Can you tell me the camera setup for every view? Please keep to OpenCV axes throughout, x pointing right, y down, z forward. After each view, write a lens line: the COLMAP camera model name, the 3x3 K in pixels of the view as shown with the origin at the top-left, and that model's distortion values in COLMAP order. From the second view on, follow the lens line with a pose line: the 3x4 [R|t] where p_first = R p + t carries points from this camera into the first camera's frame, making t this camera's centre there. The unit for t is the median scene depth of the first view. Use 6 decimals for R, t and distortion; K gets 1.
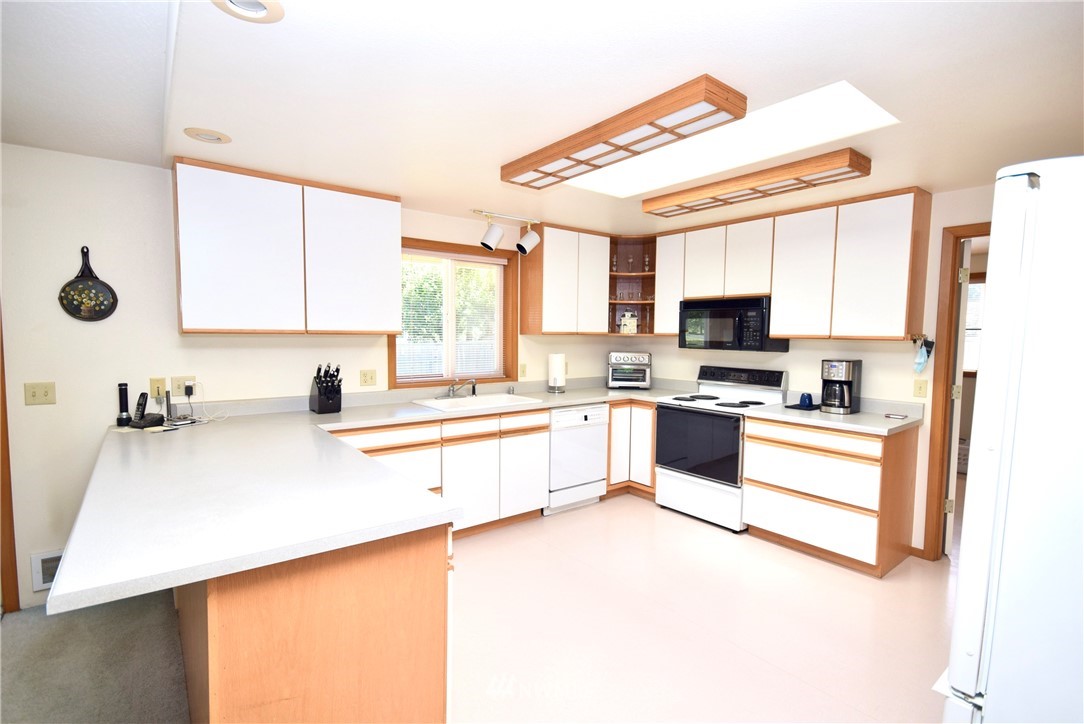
lens RADIAL K [[507.2, 0, 540.1], [0, 507.2, 367.2], [0, 0, 1]] dist [0.016293, -0.000358]
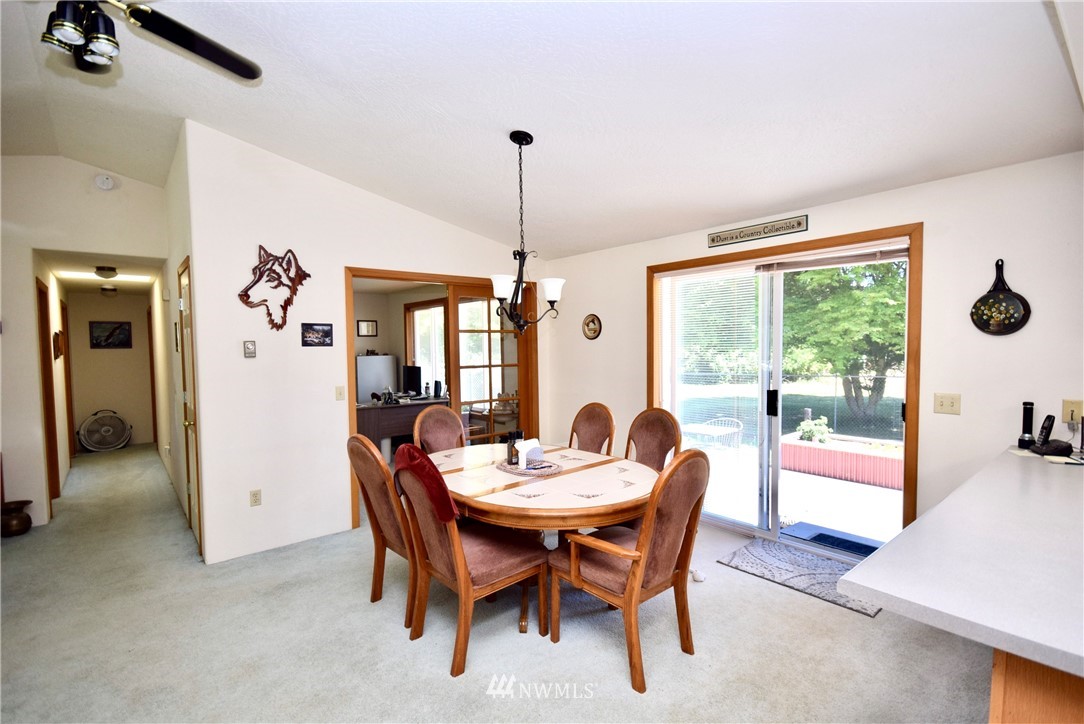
lens RADIAL K [[507.2, 0, 540.1], [0, 507.2, 367.2], [0, 0, 1]] dist [0.016293, -0.000358]
pose [[0.043602, 0.036050, -0.998398, 0.046387], [-0.054441, 0.997950, 0.033657, -0.010257], [0.997565, 0.052887, 0.045475, 0.062723]]
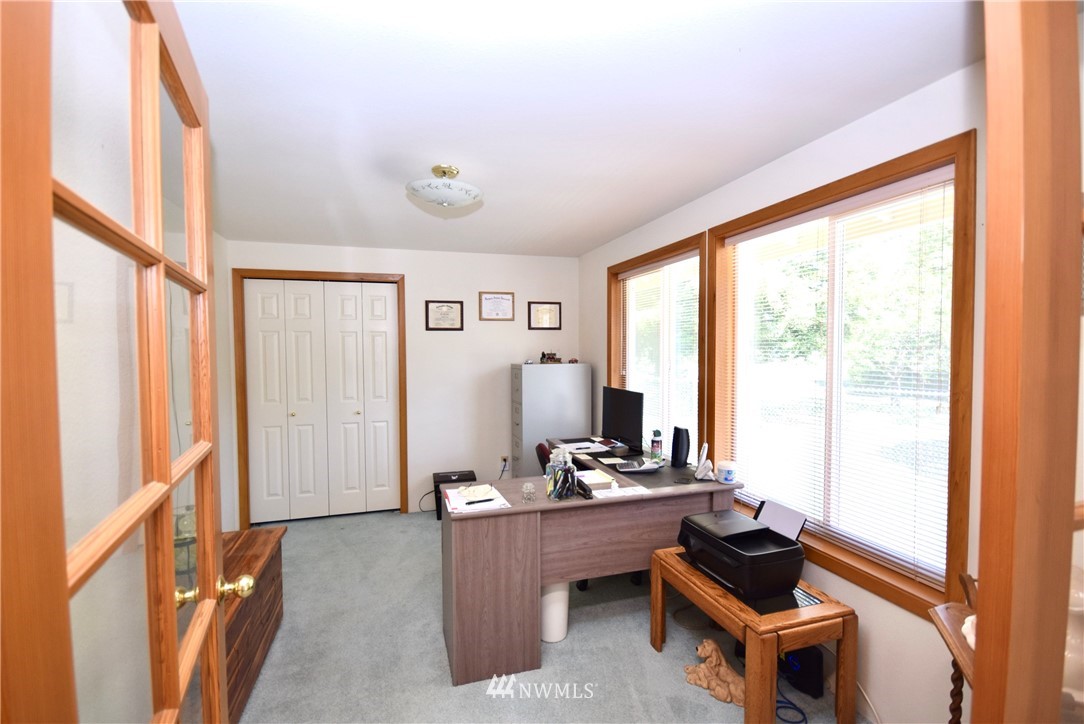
lens RADIAL K [[476.2, 0, 535.6], [0, 476.2, 365.9], [0, 0, 1]] dist [0.011017, -0.000660]
pose [[-0.352946, 0.031572, -0.935111, -1.058634], [-0.061580, 0.996480, 0.056886, -0.004511], [0.933615, 0.077662, -0.349759, -0.186176]]
